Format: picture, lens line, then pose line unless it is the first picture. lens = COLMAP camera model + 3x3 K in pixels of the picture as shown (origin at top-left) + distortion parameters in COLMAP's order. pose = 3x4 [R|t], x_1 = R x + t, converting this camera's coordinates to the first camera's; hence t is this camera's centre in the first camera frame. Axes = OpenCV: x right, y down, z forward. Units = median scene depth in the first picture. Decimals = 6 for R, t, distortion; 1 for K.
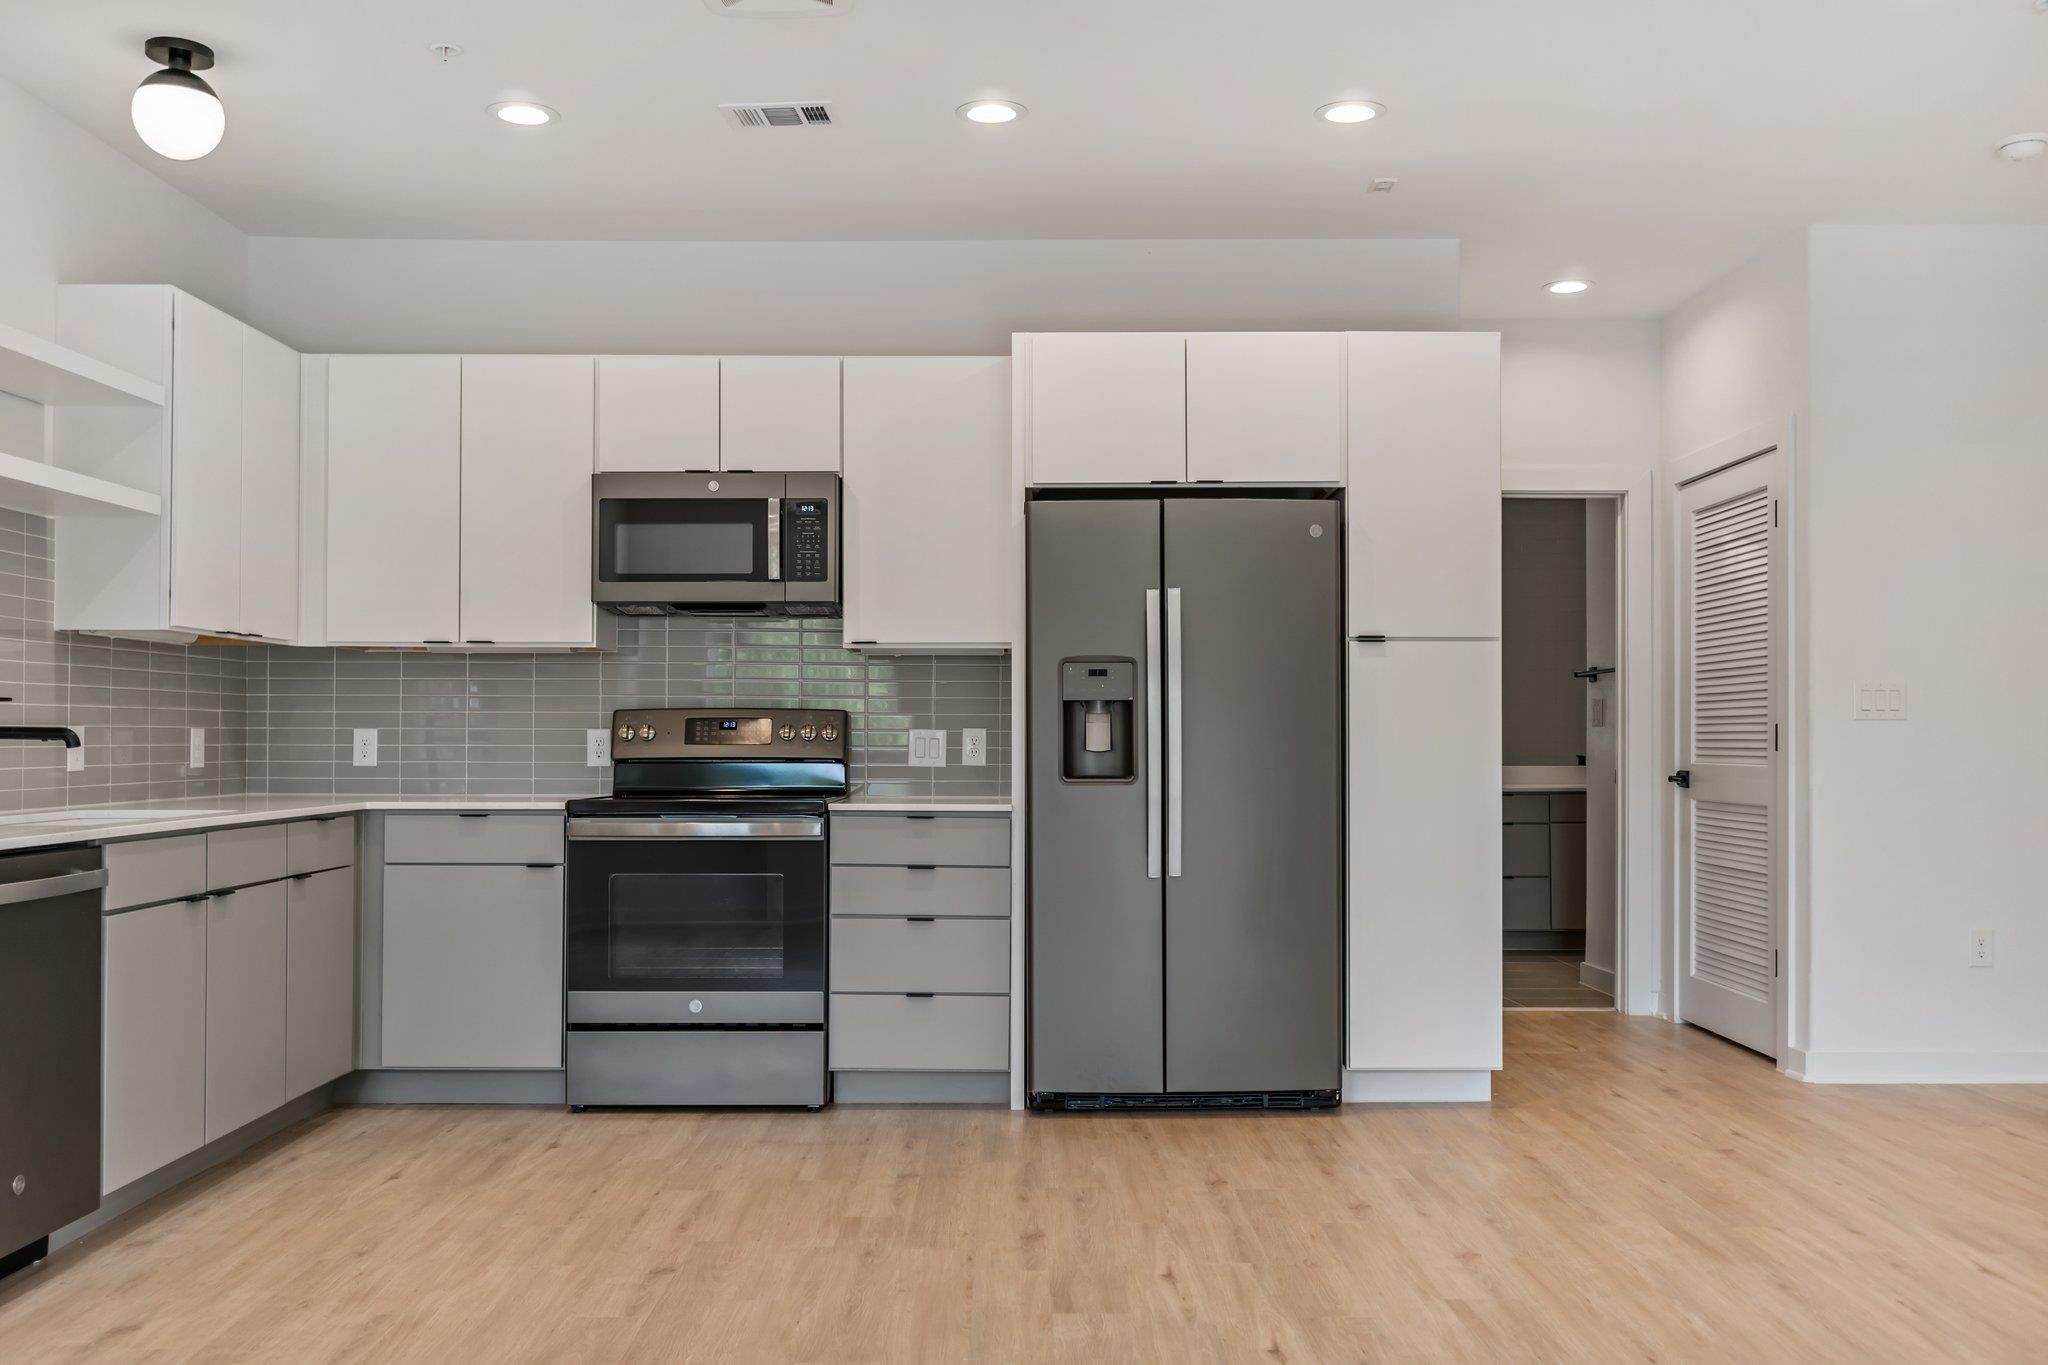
lens RADIAL K [[1763.6, 0, 1028.1], [0, 1763.6, 734.0], [0, 0, 1]] dist [0.003110, 0.003301]
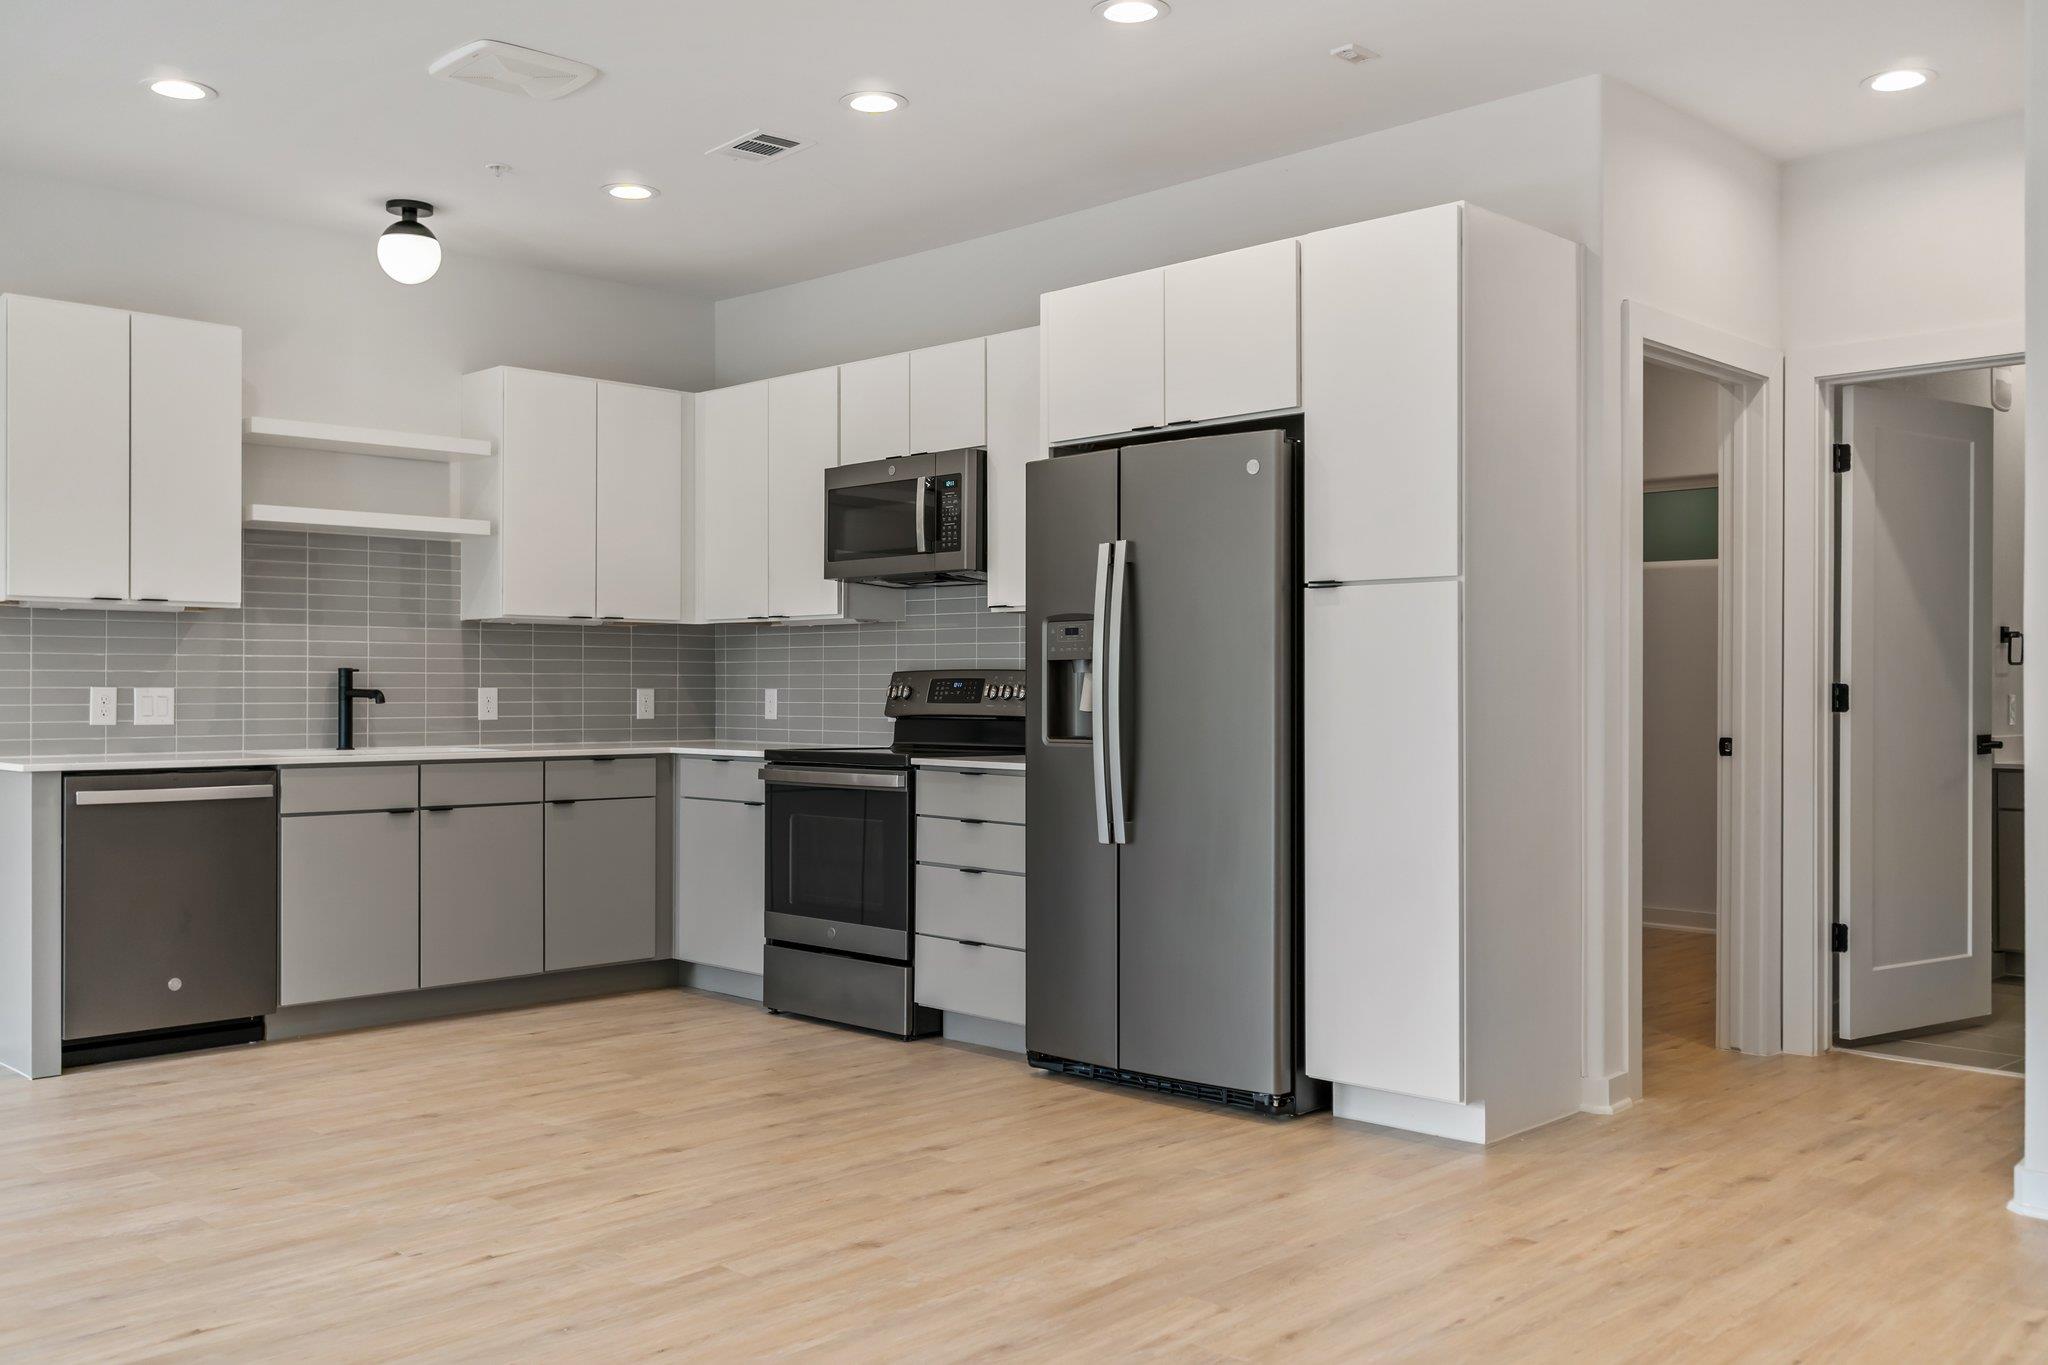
lens RADIAL K [[1792.8, 0, 1048.4], [0, 1792.8, 683.3], [0, 0, 1]] dist [0.001111, 0.004713]
pose [[0.710282, -0.003671, -0.703908, 0.720586], [0.001101, 0.999991, -0.004104, -0.001721], [0.703916, 0.002140, 0.710280, 0.276331]]
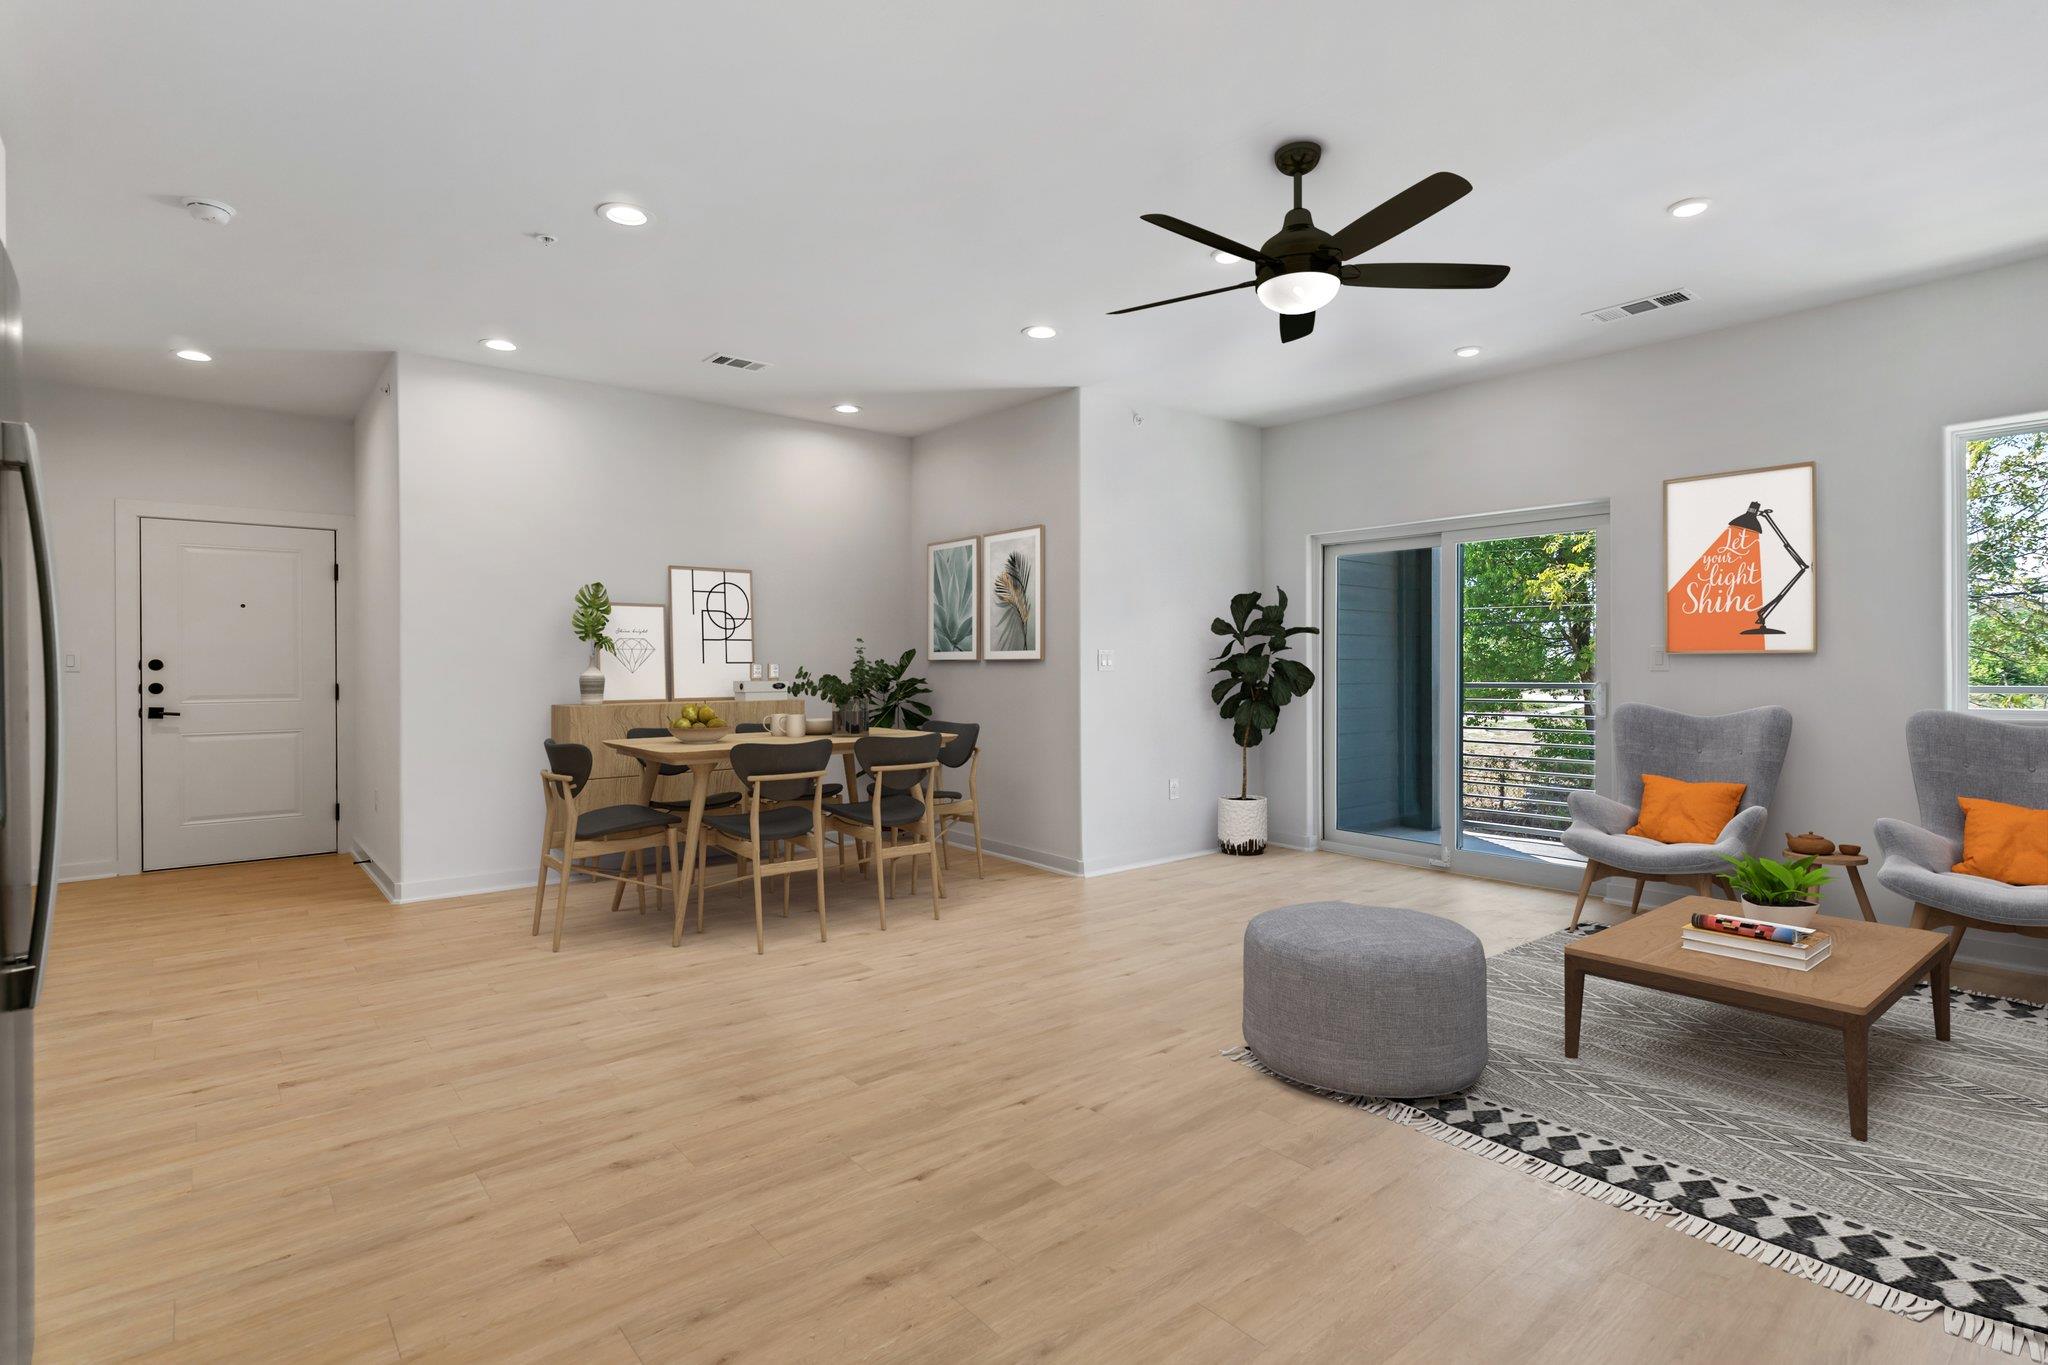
lens RADIAL K [[991.7, 0, 1037.2], [0, 991.7, 666.8], [0, 0, 1]] dist [0.003052, 0.000216]
pose [[-0.639450, 0.000810, 0.768832, -0.315954], [0.001643, 0.999999, 0.000313, -0.012134], [-0.768831, 0.001463, -0.639451, 0.937309]]
